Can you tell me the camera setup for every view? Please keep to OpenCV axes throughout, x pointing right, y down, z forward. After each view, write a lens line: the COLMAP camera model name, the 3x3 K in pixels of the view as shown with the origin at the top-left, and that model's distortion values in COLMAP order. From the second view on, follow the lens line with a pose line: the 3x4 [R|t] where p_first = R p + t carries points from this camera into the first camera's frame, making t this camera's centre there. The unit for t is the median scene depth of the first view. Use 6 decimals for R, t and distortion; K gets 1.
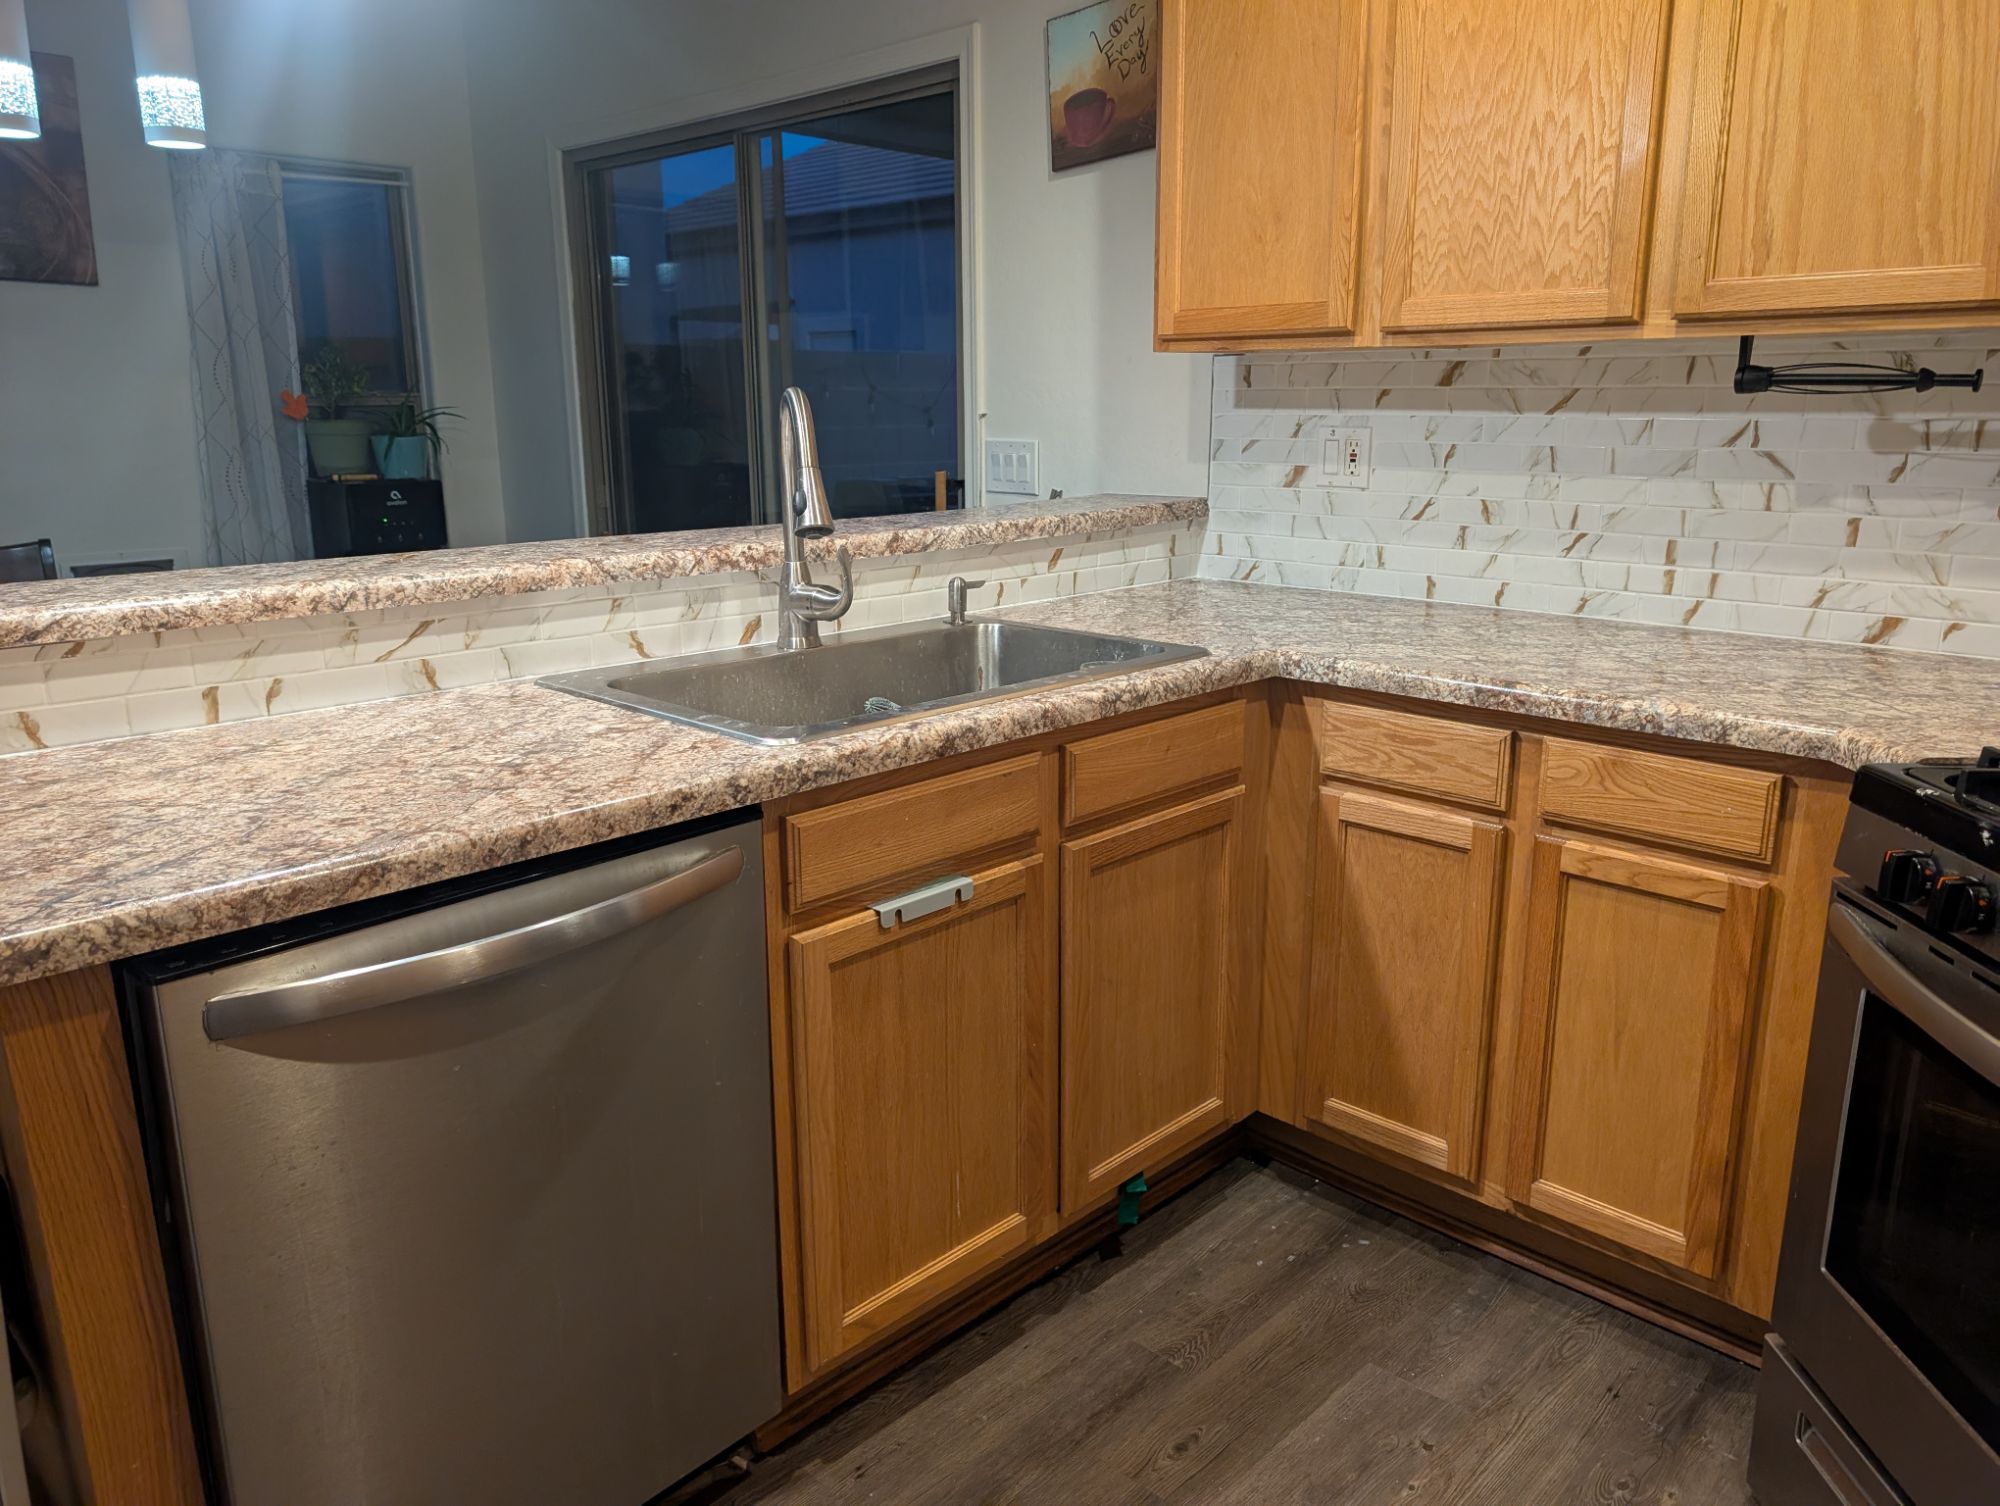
lens RADIAL K [[1442.8, 0, 1000.0], [0, 1442.8, 753.0], [0, 0, 1]] dist [0.005309, -0.004029]
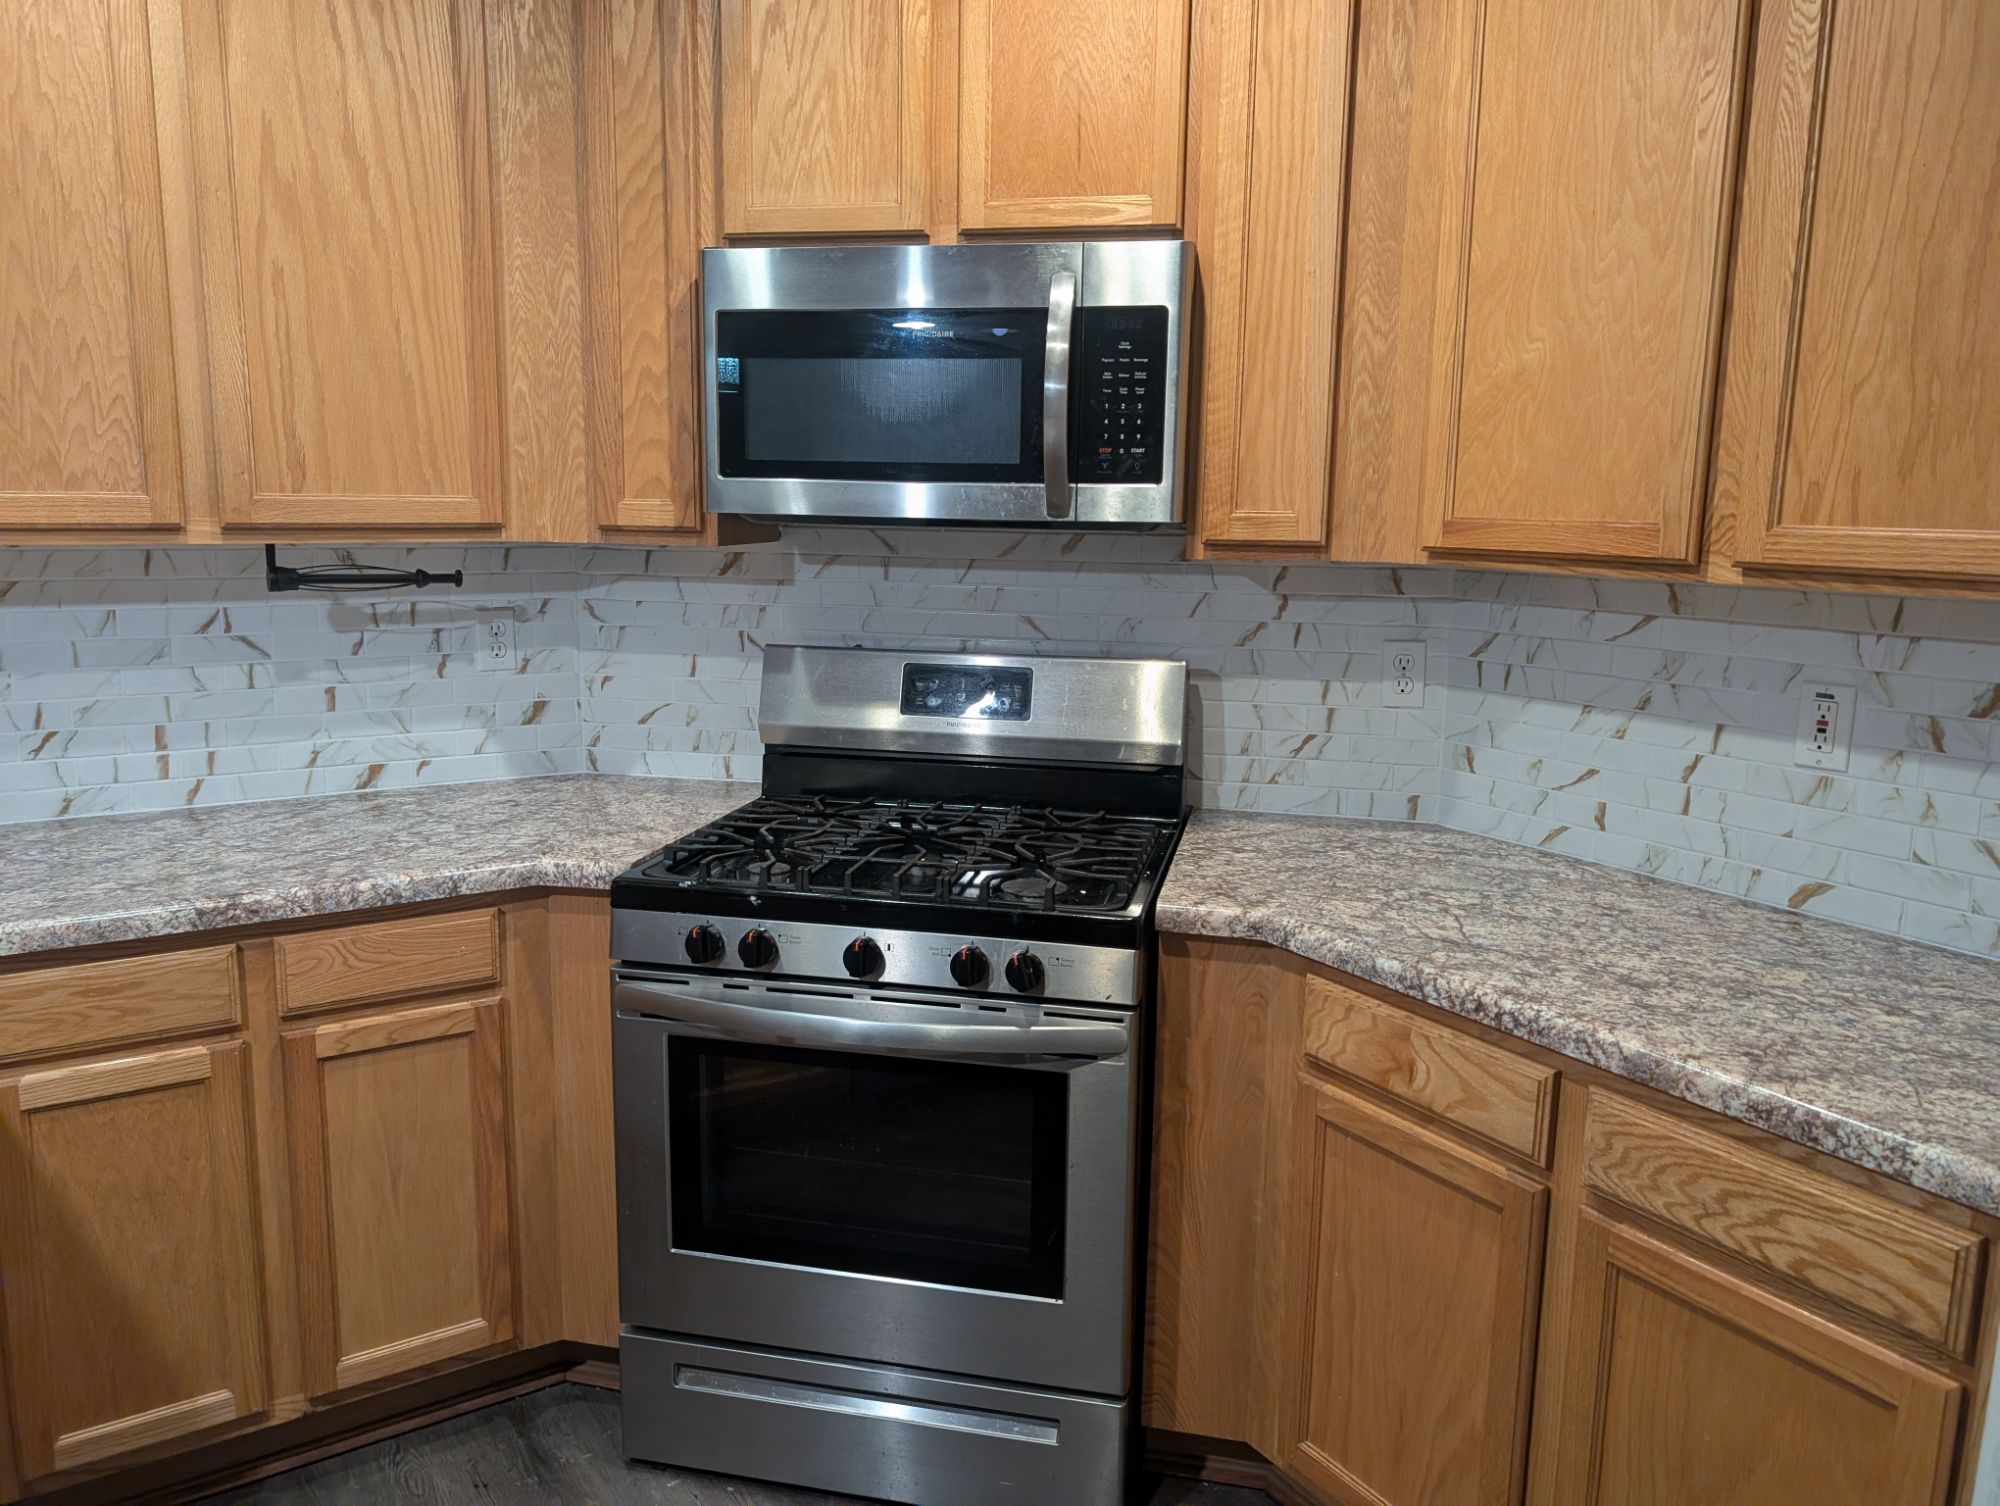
lens RADIAL K [[1434.0, 0, 996.3], [0, 1434.0, 736.4], [0, 0, 1]] dist [0.014940, -0.014344]
pose [[0.211980, -0.151039, 0.965532, -0.430579], [0.220004, 0.970000, 0.103436, -0.130150], [-0.952188, 0.190495, 0.238850, 0.228760]]
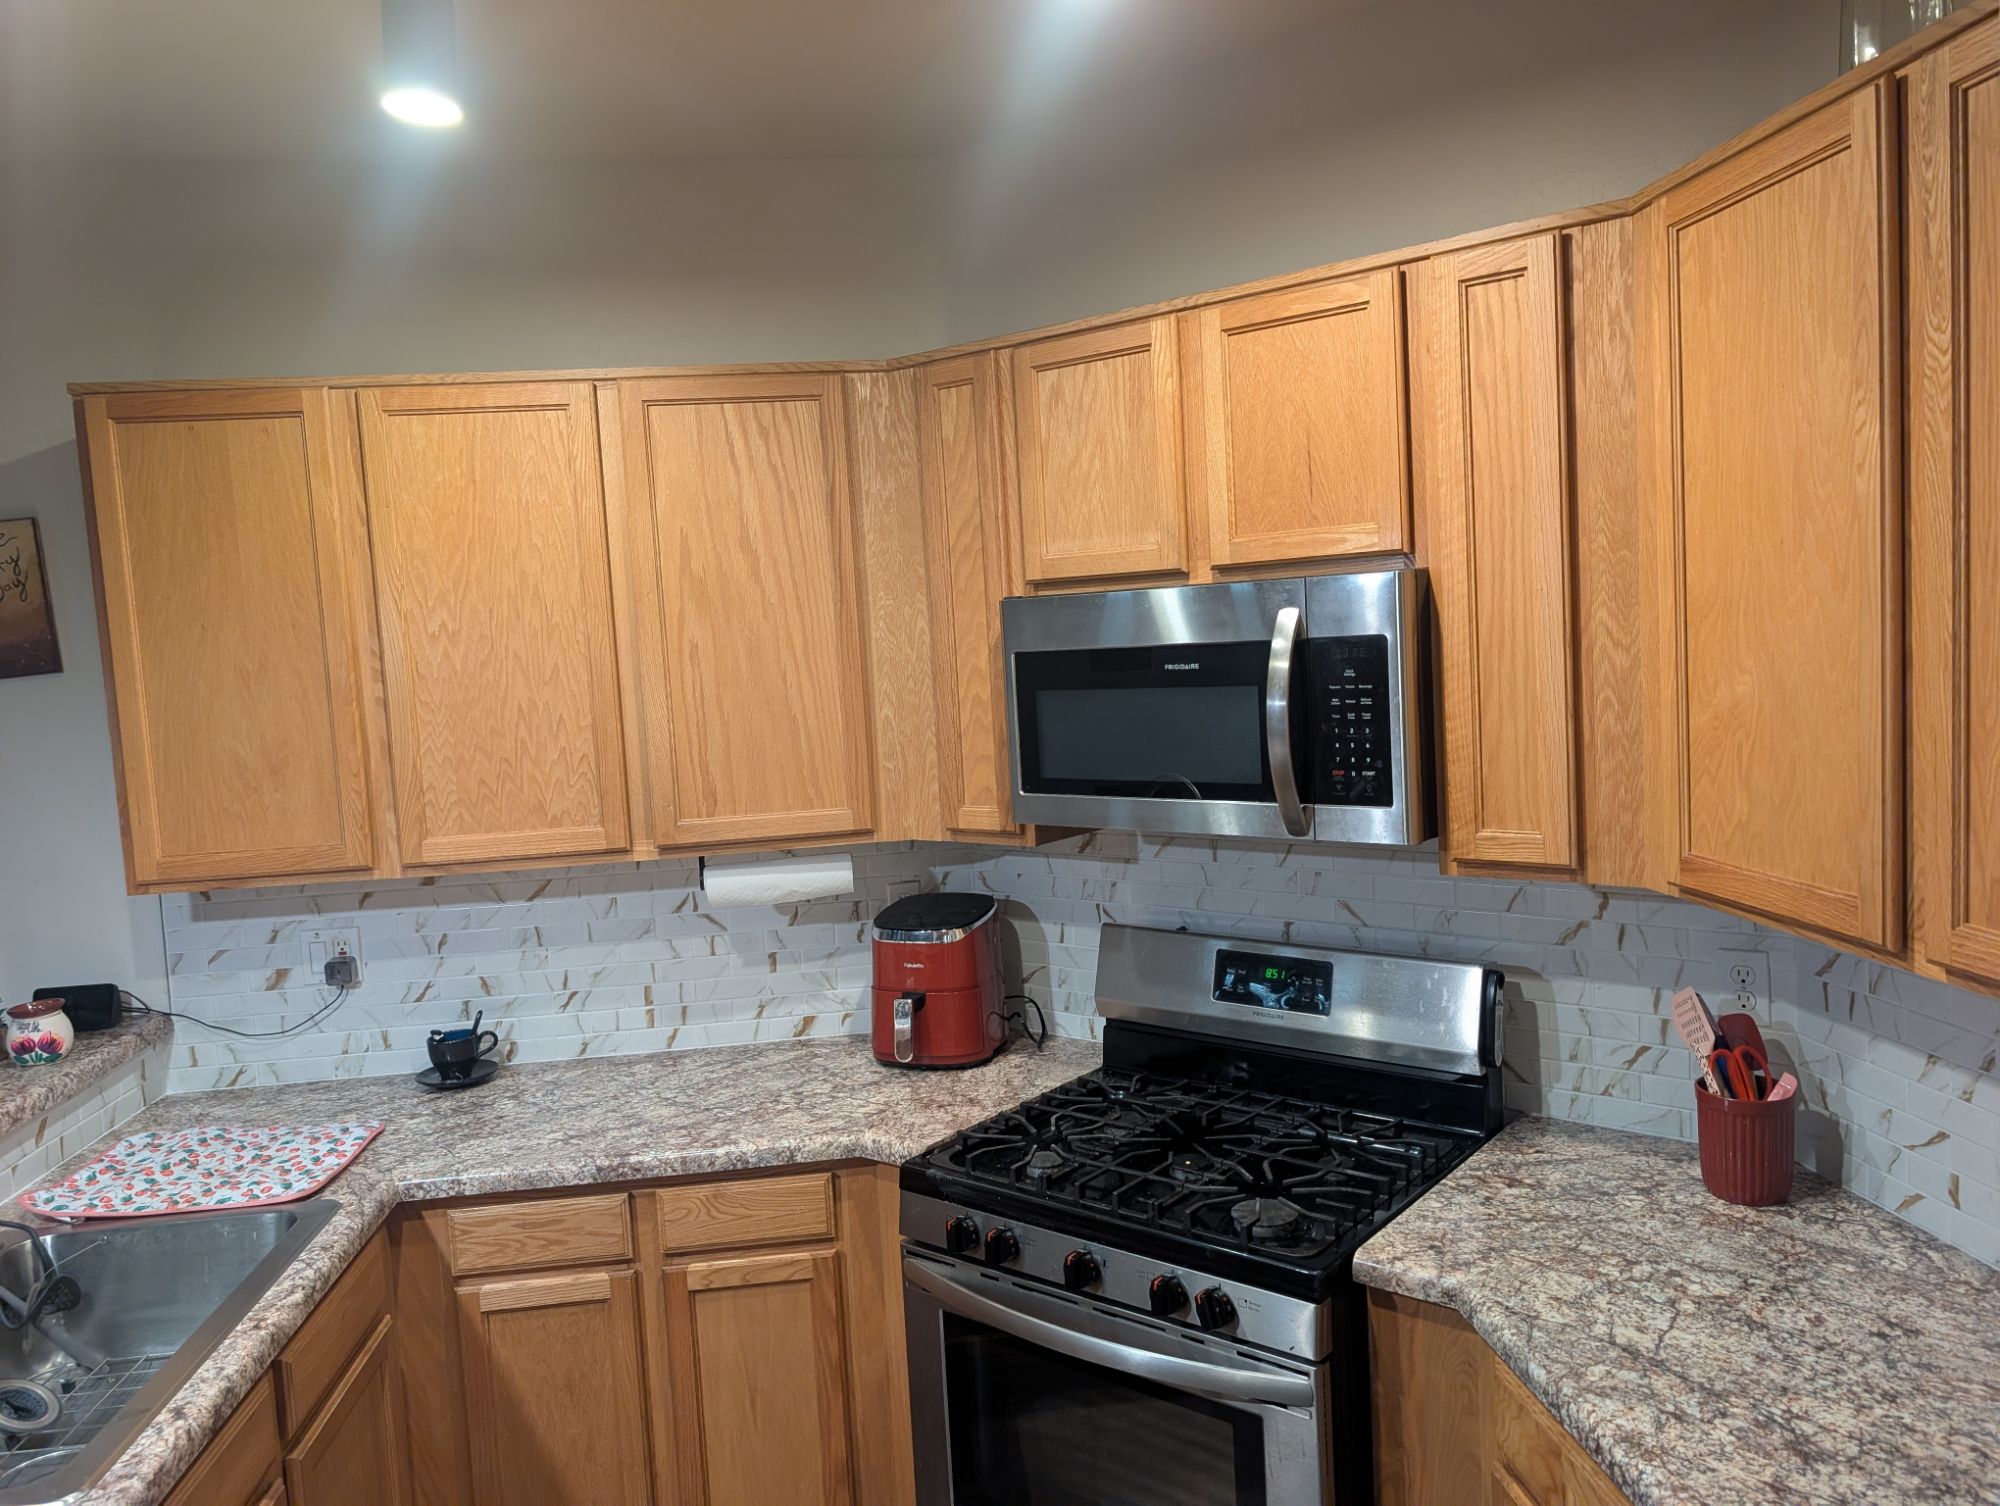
lens RADIAL K [[1437.9, 0, 1033.7], [0, 1437.9, 752.6], [0, 0, 1]] dist [0.020561, -0.024785]
pose [[0.617924, -0.092293, 0.780802, -0.340964], [0.237881, 0.968488, -0.073780, -0.193954], [-0.749388, 0.231328, 0.620407, -0.112893]]
